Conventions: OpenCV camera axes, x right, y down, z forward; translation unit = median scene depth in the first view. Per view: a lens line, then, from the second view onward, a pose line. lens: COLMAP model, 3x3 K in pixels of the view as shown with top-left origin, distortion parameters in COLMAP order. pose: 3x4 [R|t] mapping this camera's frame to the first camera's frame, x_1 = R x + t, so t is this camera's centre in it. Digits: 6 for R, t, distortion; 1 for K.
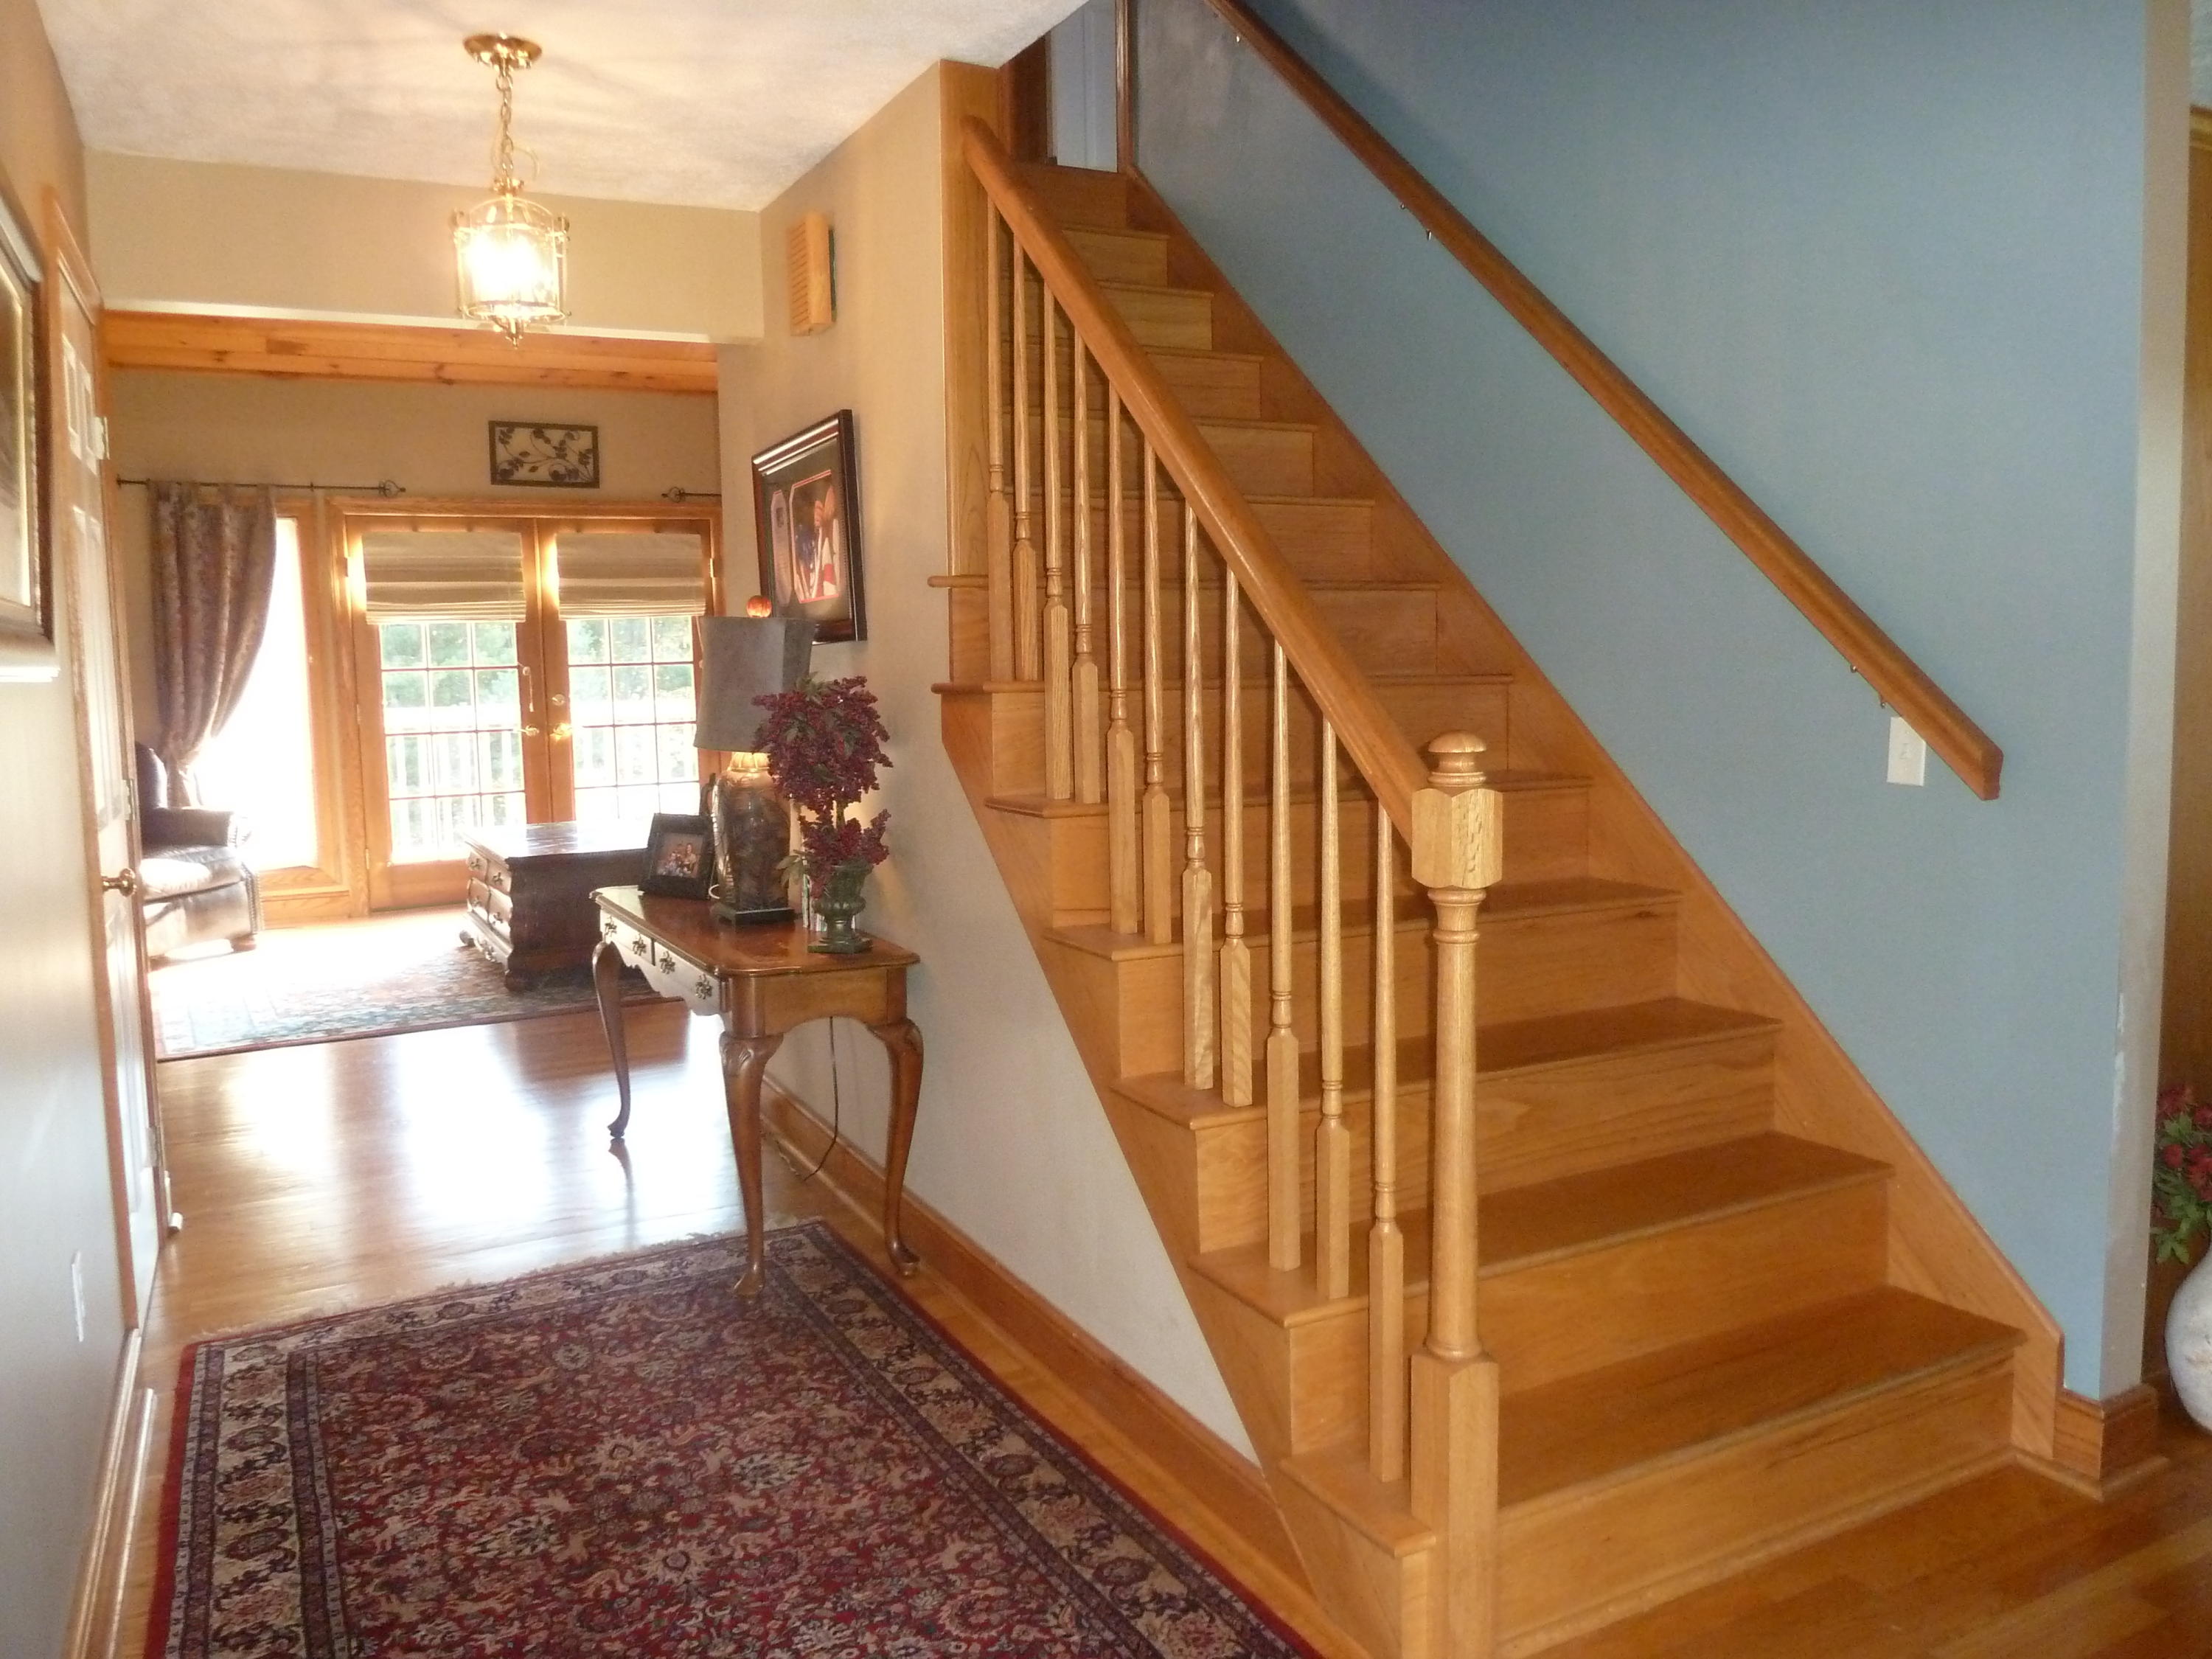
lens RADIAL K [[1646.9, 0, 1124.4], [0, 1646.9, 822.8], [0, 0, 1]] dist [-0.045179, 0.014463]
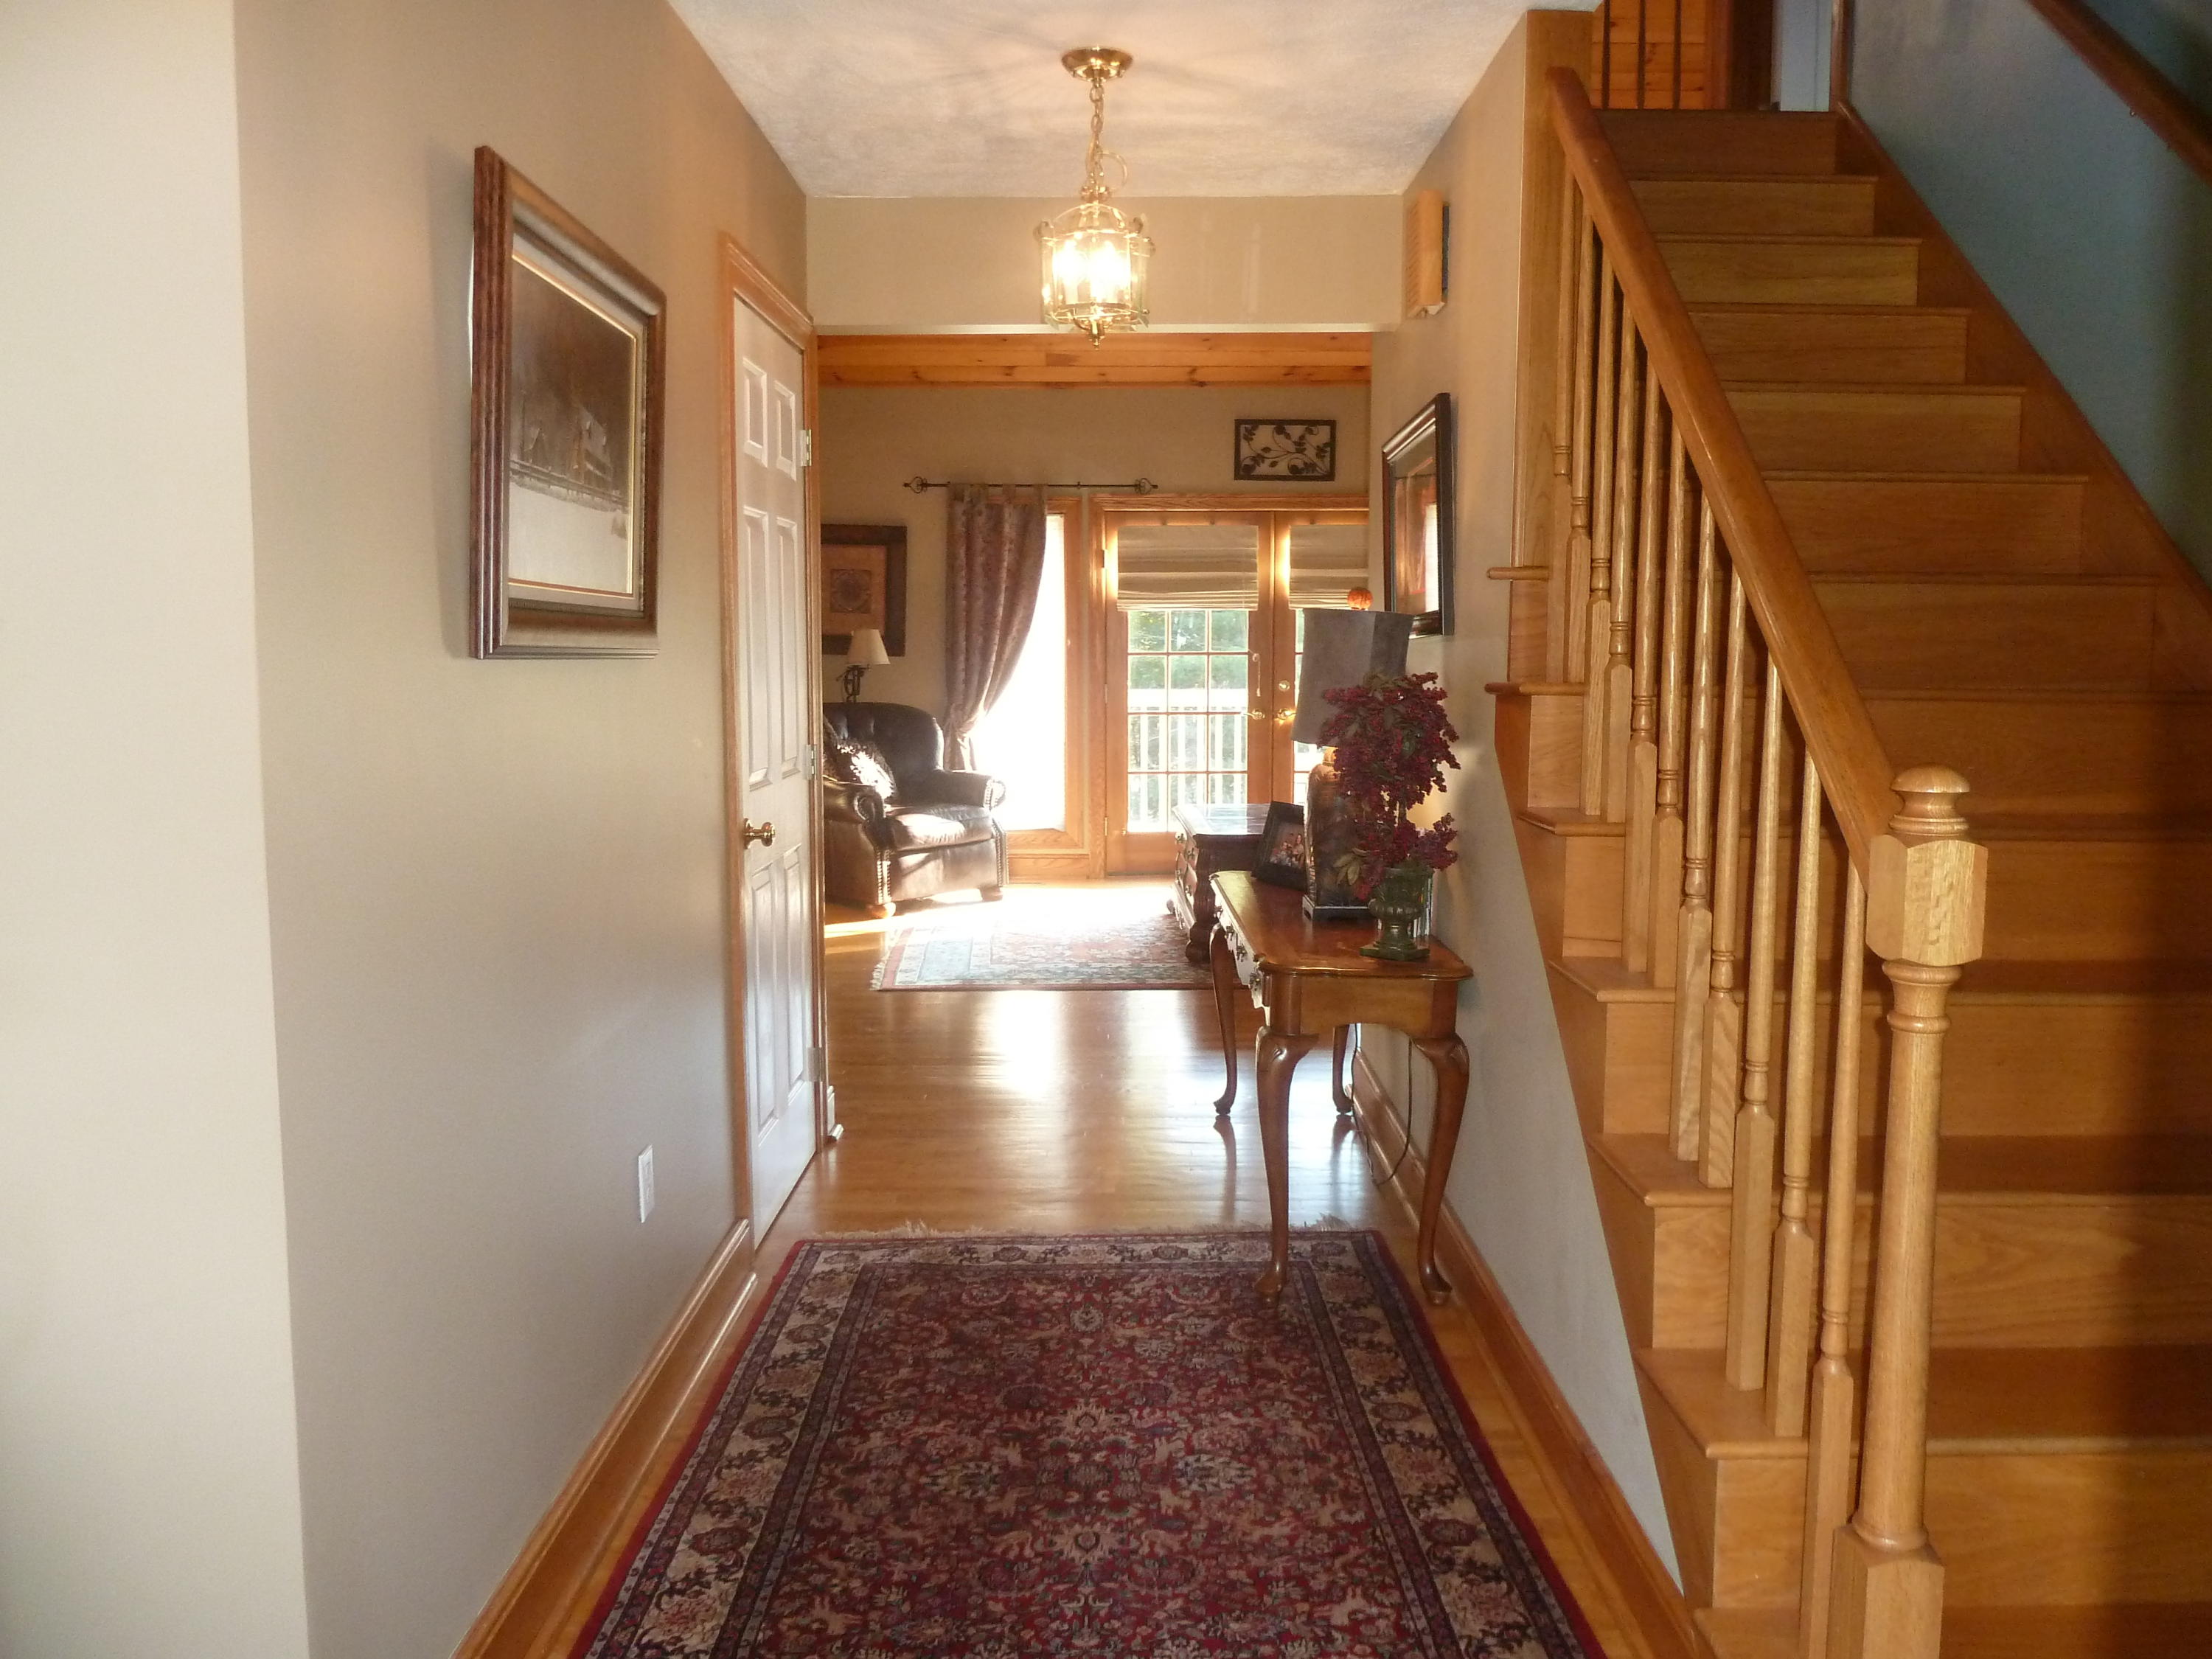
lens RADIAL K [[1646.9, 0, 1104.0], [0, 1646.9, 822.1], [0, 0, 1]] dist [-0.045179, 0.014463]
pose [[0.882770, 0.068235, -0.464824, 0.118403], [-0.065916, 0.997599, 0.021260, -0.010137], [0.465159, 0.011871, 0.885148, 0.066532]]
